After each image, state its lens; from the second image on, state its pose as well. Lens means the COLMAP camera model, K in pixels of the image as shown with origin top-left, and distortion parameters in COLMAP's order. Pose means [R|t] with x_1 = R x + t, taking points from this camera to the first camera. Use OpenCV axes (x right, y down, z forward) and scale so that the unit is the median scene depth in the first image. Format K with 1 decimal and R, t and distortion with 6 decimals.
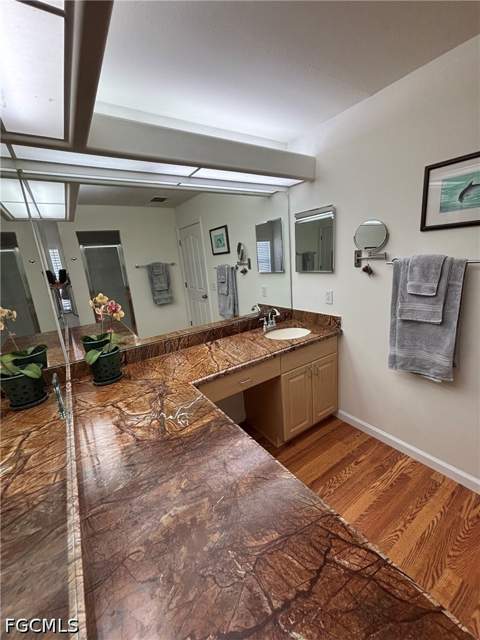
lens RADIAL K [[257.1, 0, 240.8], [0, 257.1, 319.8], [0, 0, 1]] dist [-0.002589, -0.000266]
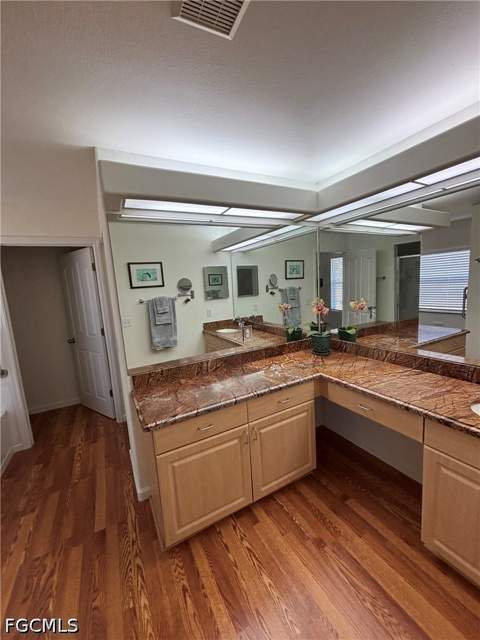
lens RADIAL K [[257.1, 0, 240.8], [0, 257.1, 319.8], [0, 0, 1]] dist [-0.002589, -0.000266]
pose [[-0.099653, 0.219968, -0.970404, 0.866744], [-0.164373, 0.958220, 0.234087, -0.211951], [0.981351, 0.182836, -0.059333, 0.505183]]
